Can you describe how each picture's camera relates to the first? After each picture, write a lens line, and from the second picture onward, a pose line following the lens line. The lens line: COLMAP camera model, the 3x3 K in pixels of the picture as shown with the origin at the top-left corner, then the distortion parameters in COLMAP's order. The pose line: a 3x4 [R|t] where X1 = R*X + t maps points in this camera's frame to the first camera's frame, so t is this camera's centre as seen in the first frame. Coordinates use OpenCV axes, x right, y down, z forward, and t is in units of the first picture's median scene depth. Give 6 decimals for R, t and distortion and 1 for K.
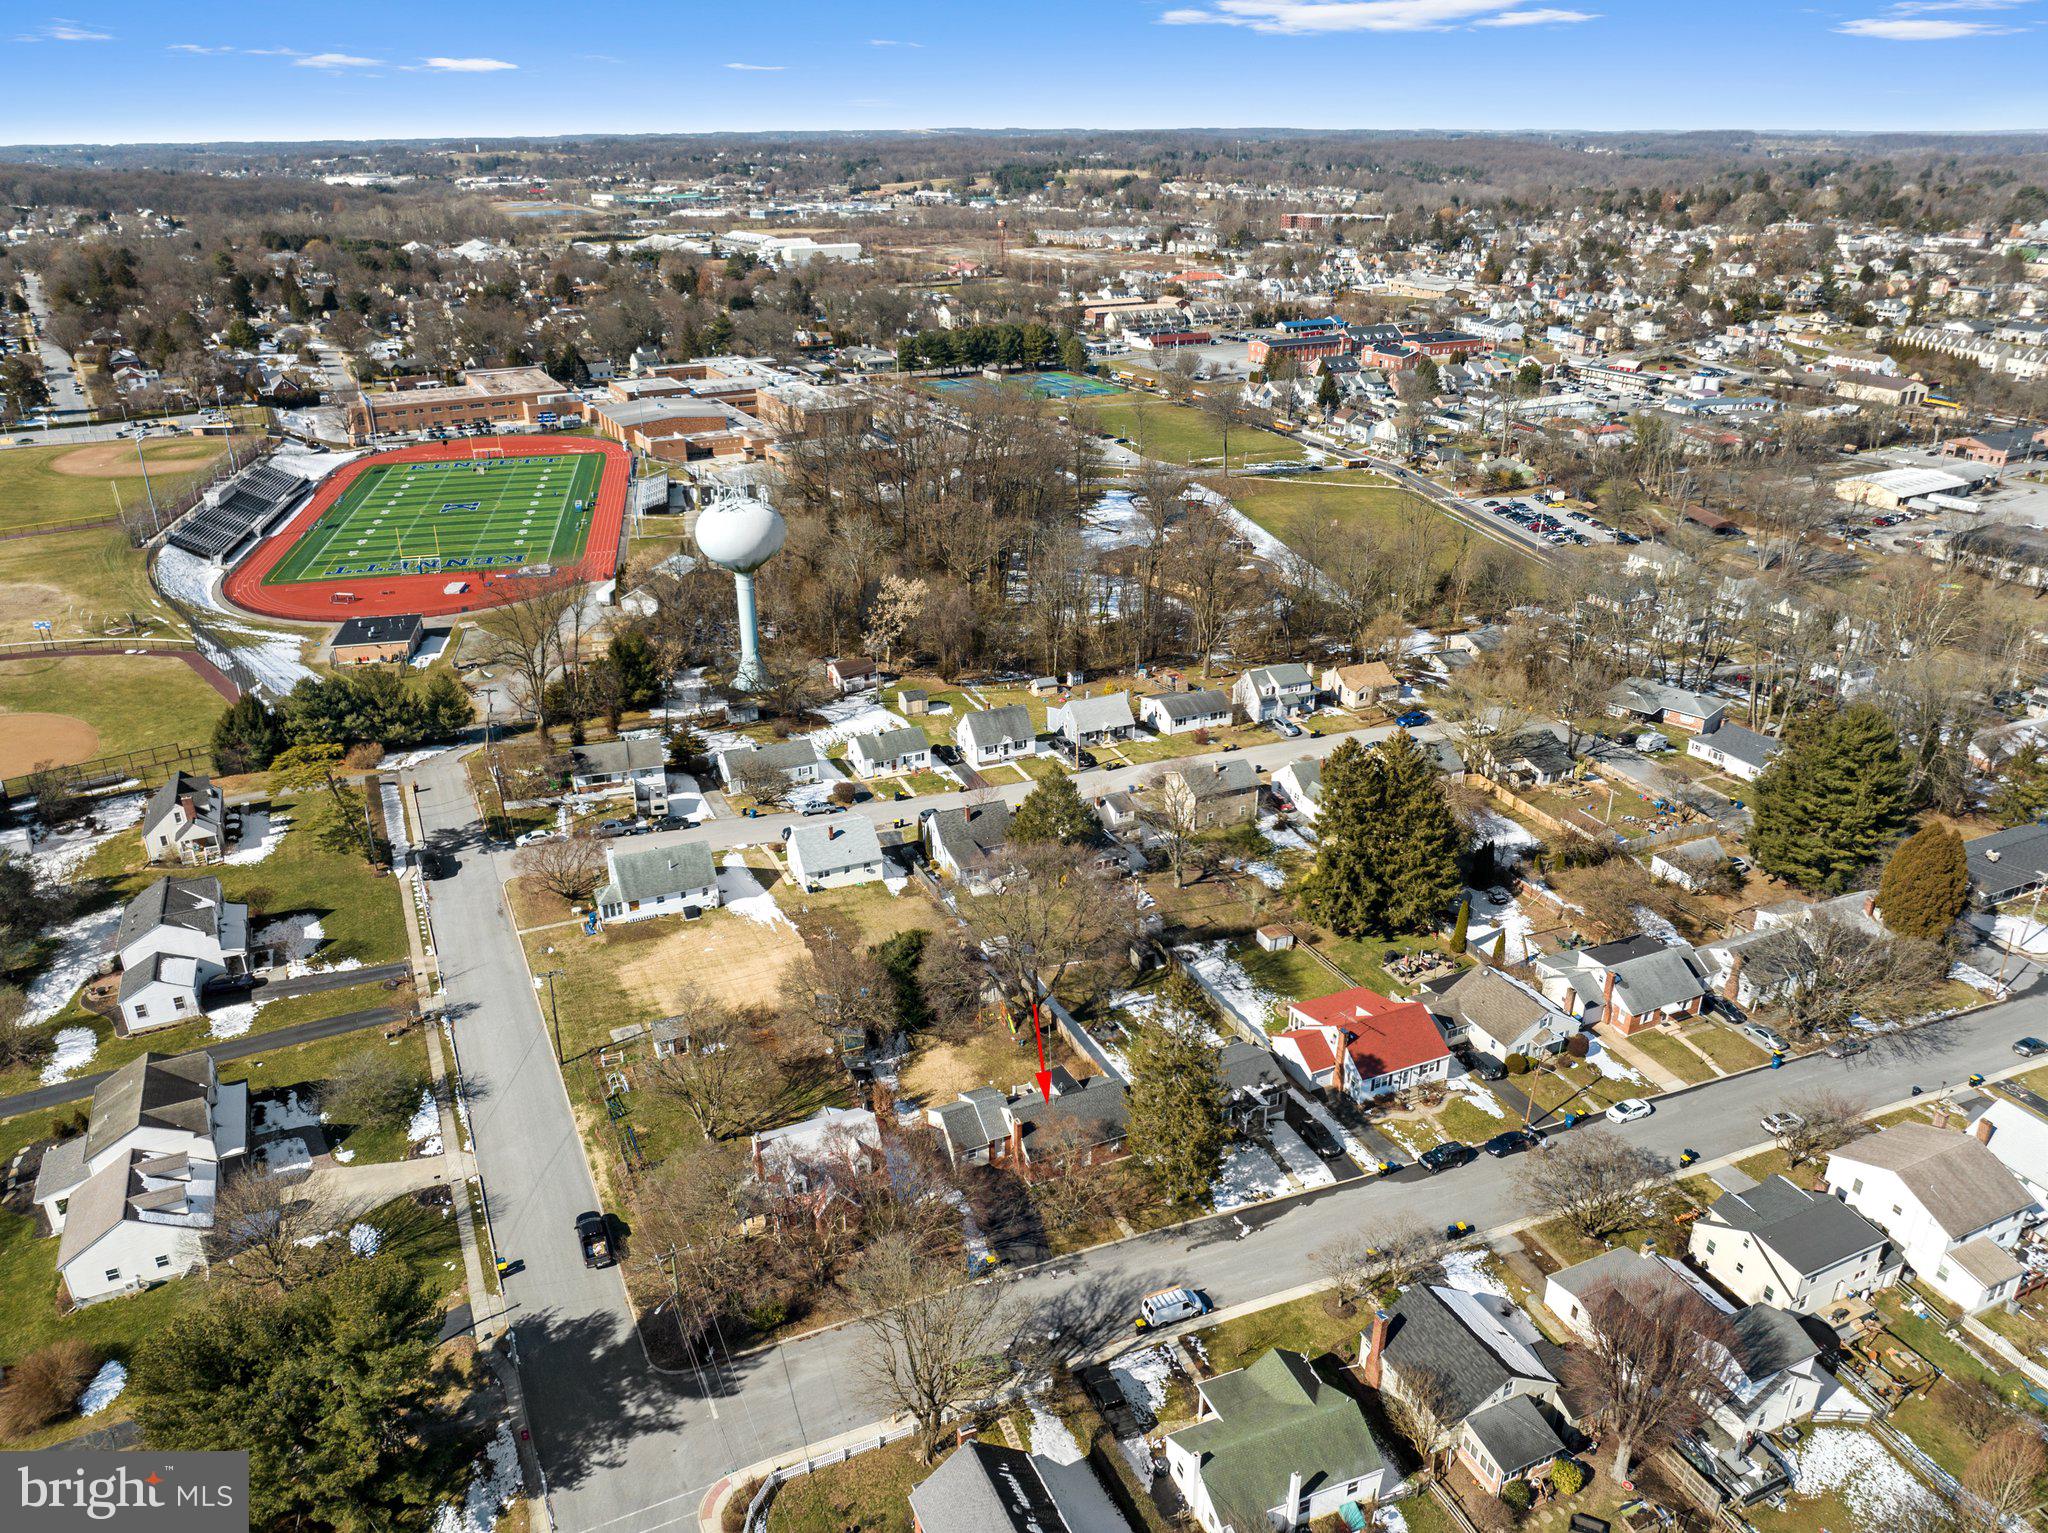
lens RADIAL K [[1437.5, 0, 1024.0], [0, 1437.5, 766.5], [0, 0, 1]] dist [-0.029385, -0.010111]
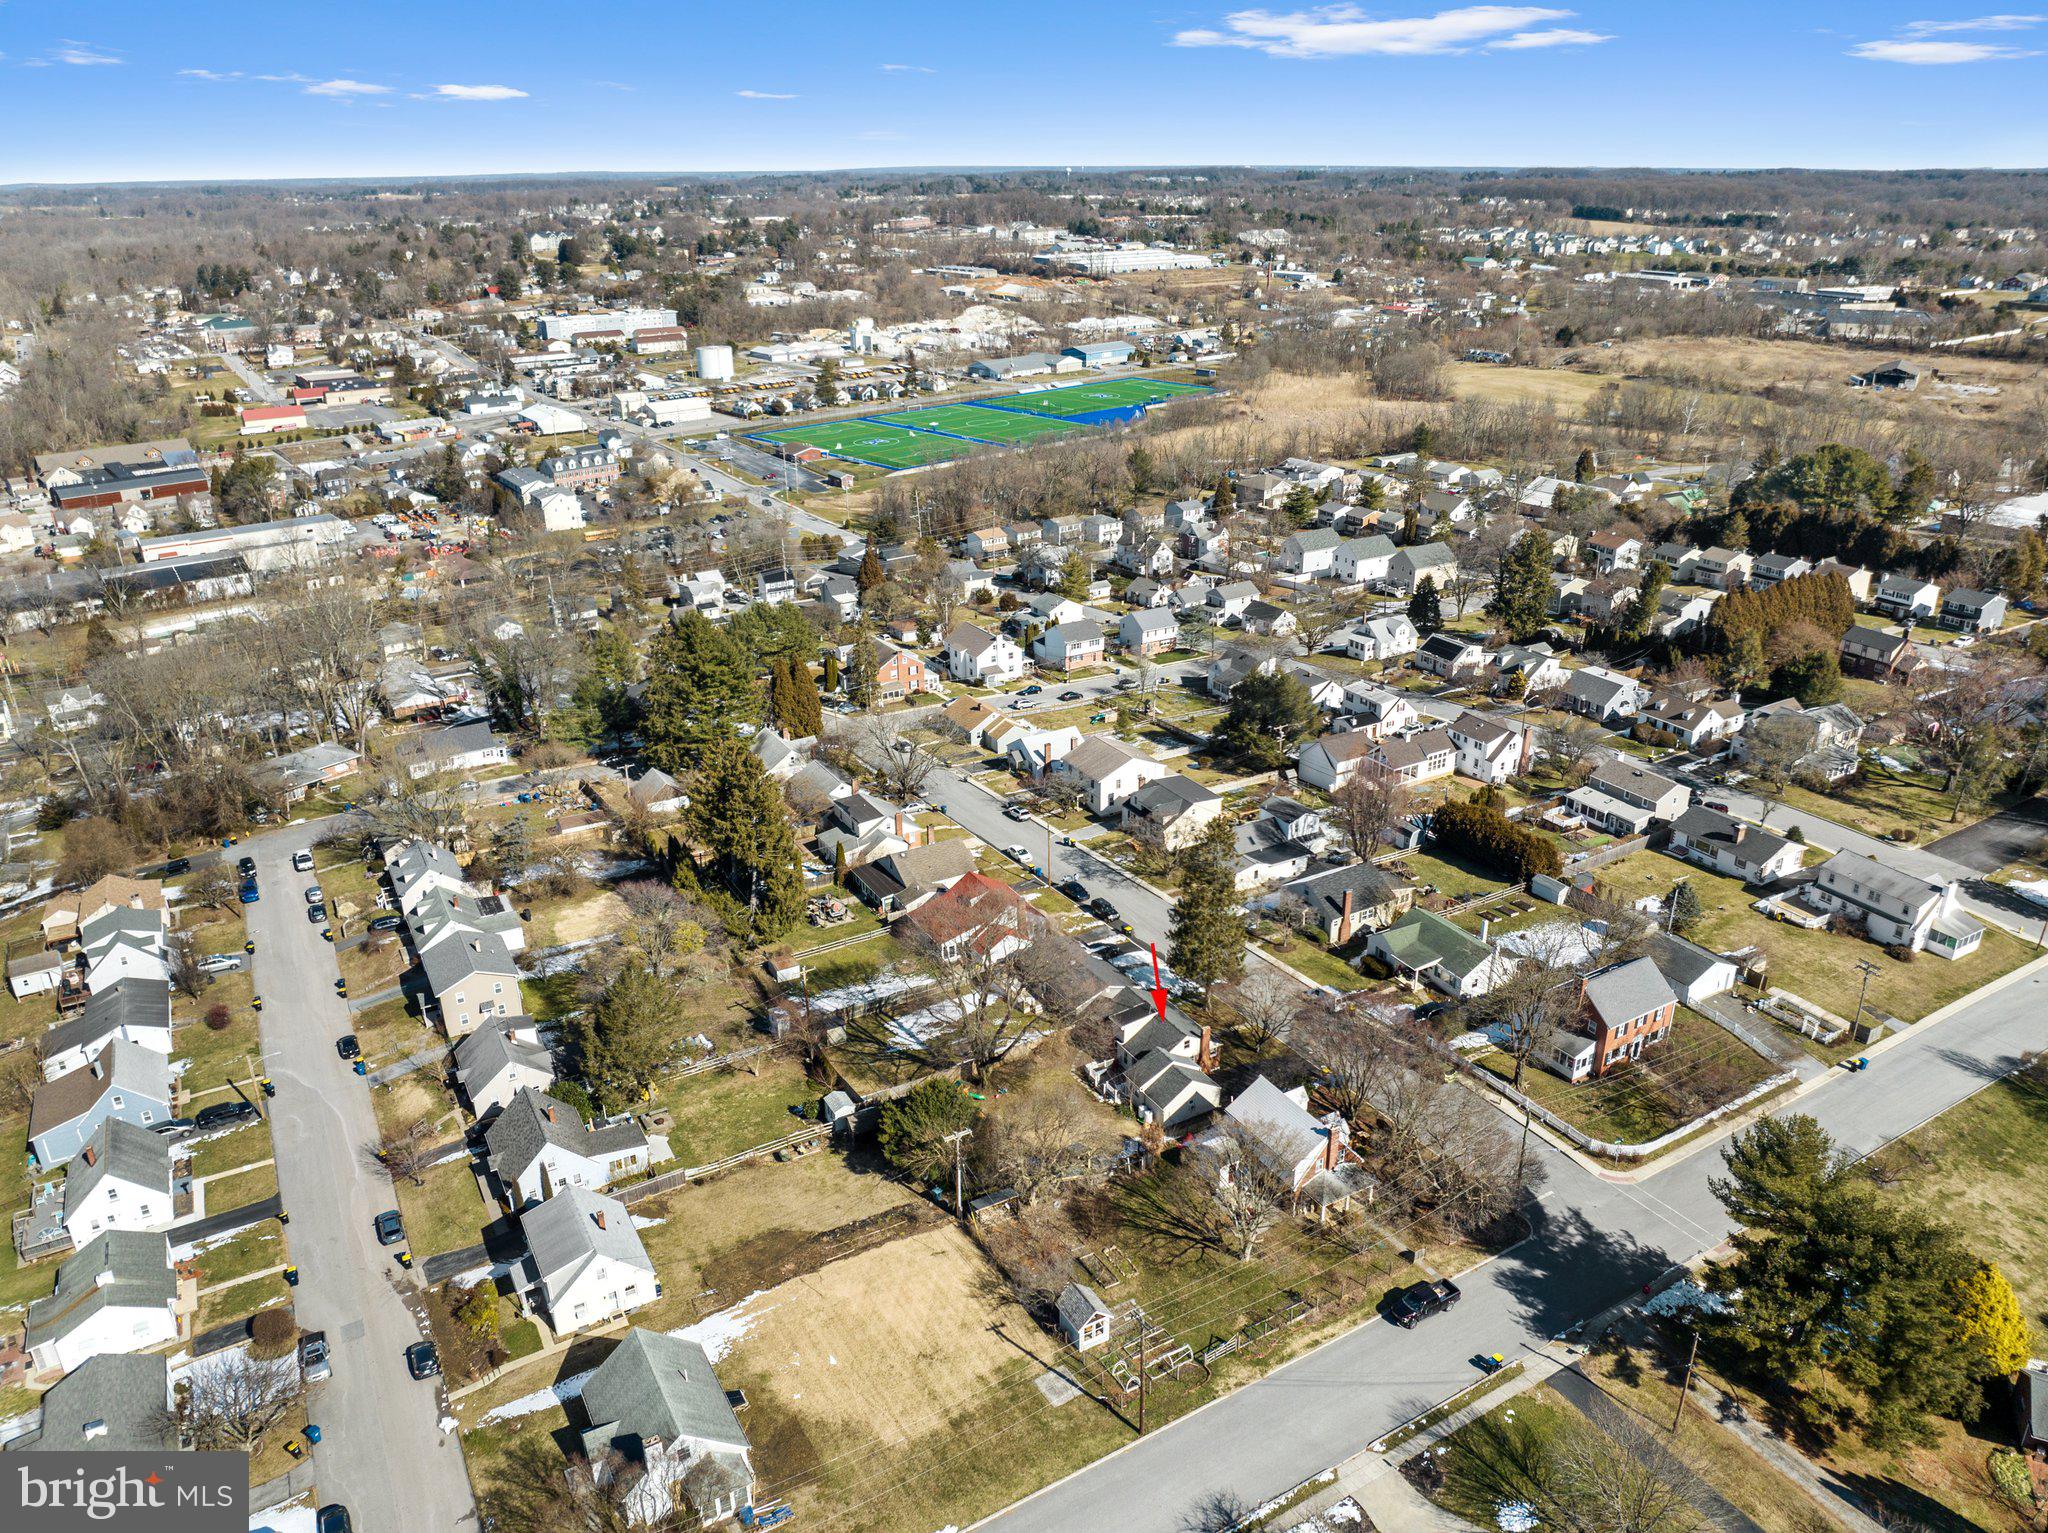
lens RADIAL K [[1434.3, 0, 1024.0], [0, 1434.3, 766.5], [0, 0, 1]] dist [-0.000697, -0.086083]
pose [[-0.099703, -0.380111, 0.919552, -0.744364], [0.417974, 0.822666, 0.385381, -0.328265], [-0.902971, 0.422773, 0.076854, 0.740168]]
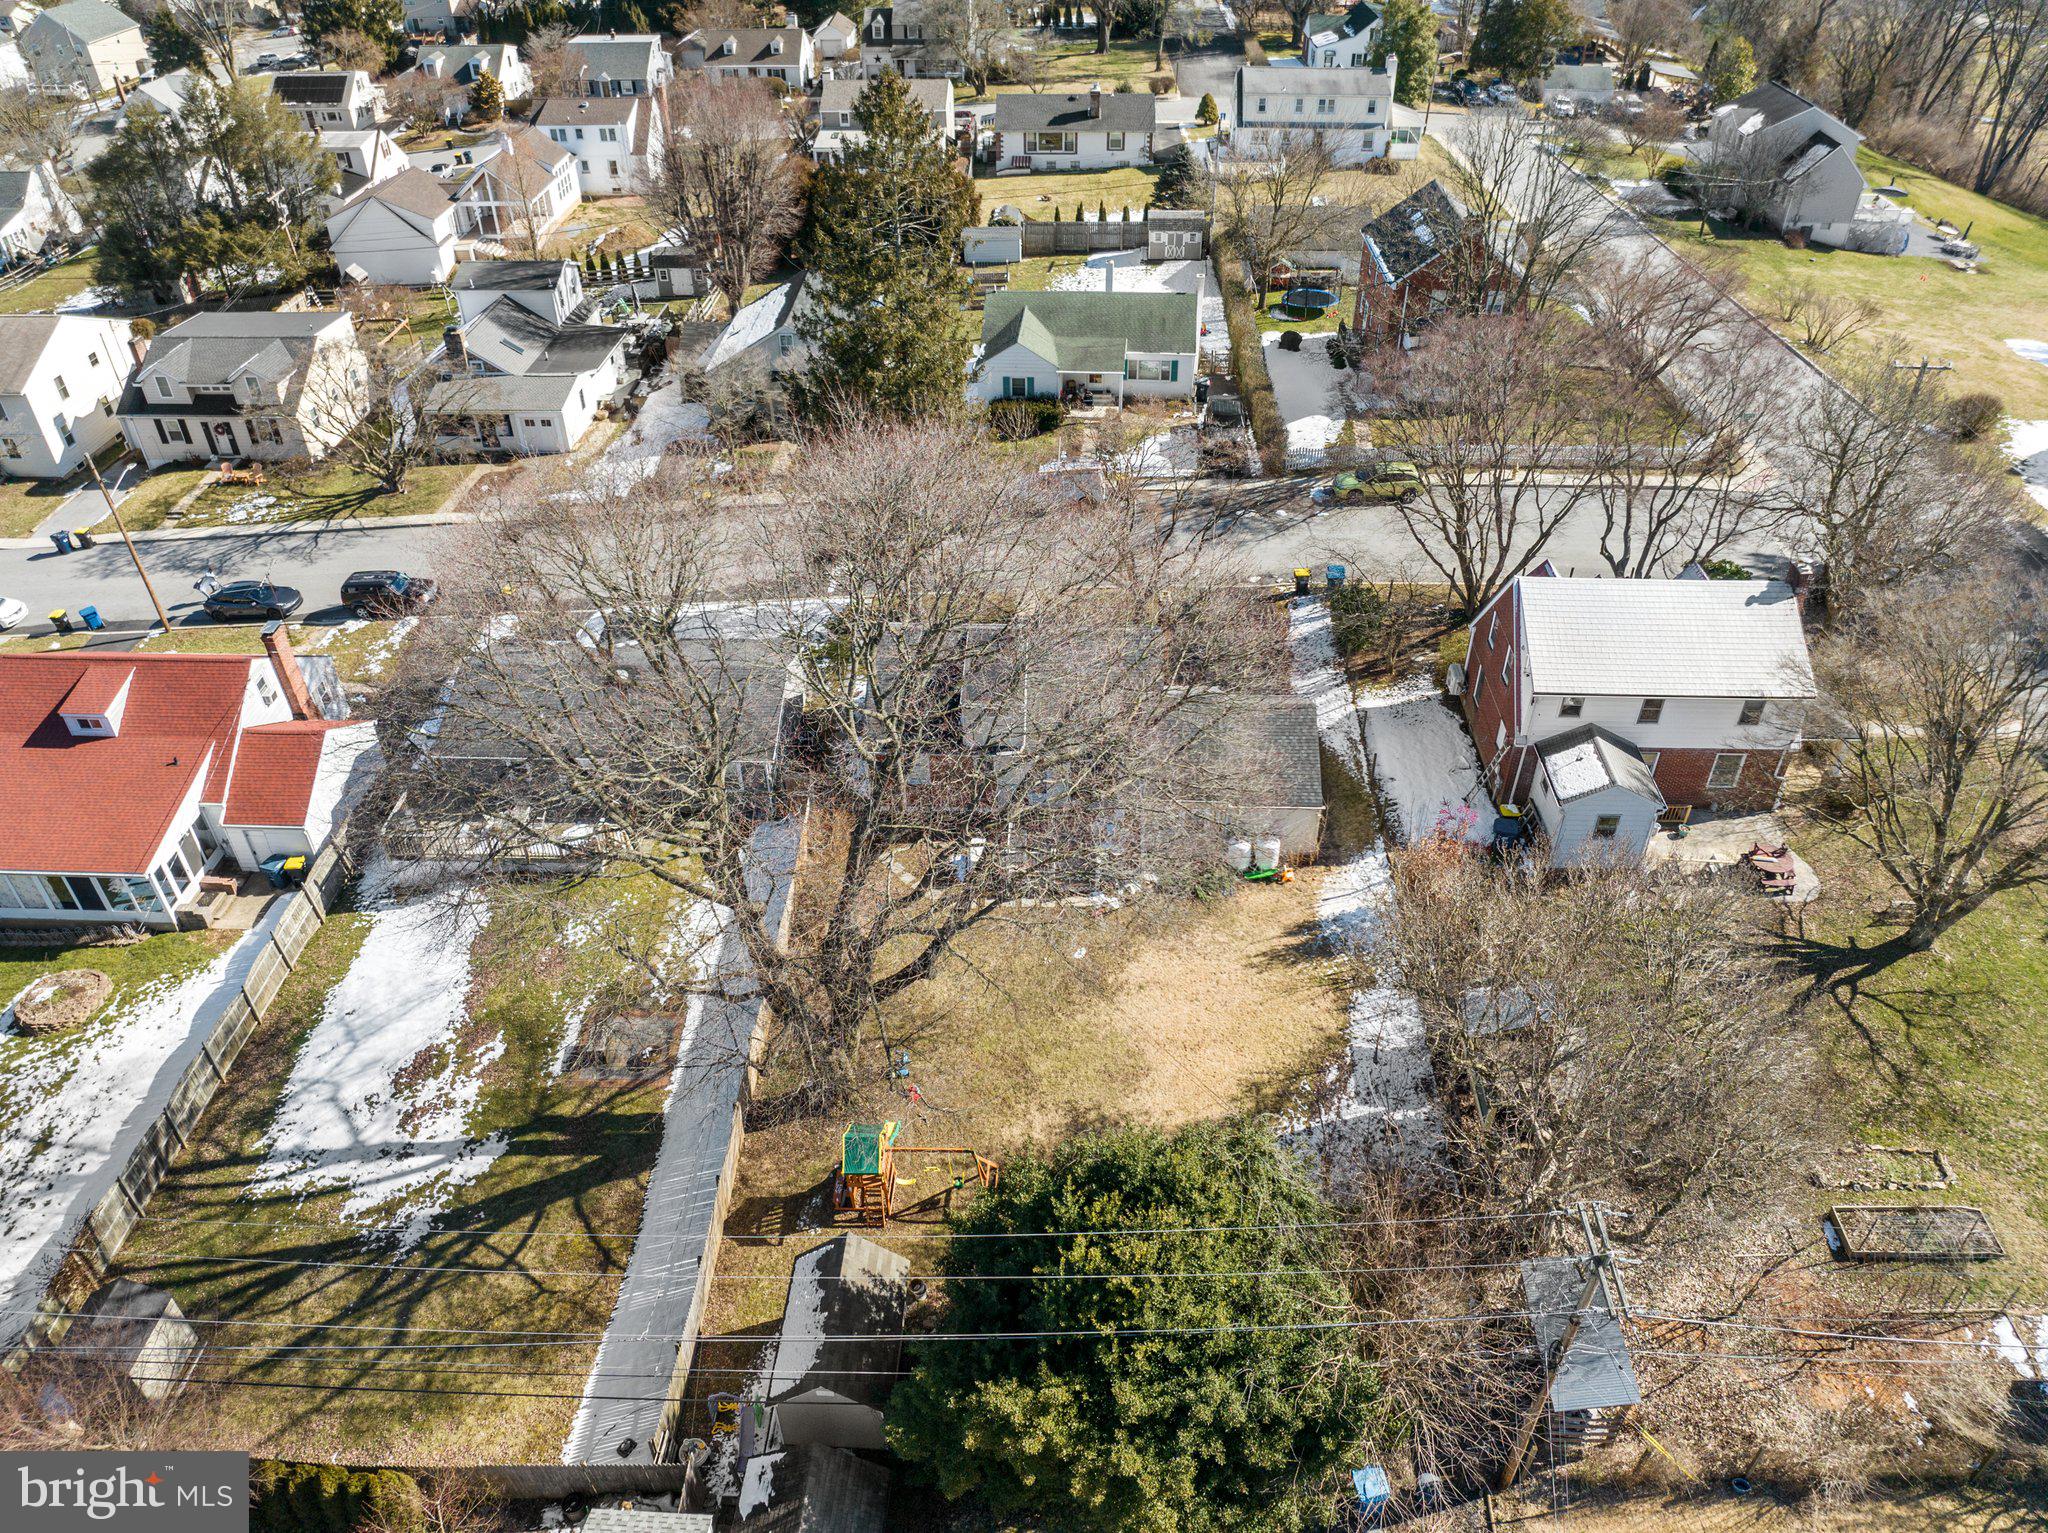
lens RADIAL K [[1439.9, 0, 1024.0], [0, 1439.9, 766.5], [0, 0, 1]] dist [-0.039402, 0.004260]
pose [[-0.896027, -0.260871, 0.359280, -0.105688], [0.190589, 0.504863, 0.841896, -0.080704], [-0.401014, 0.822836, -0.402652, 0.958811]]
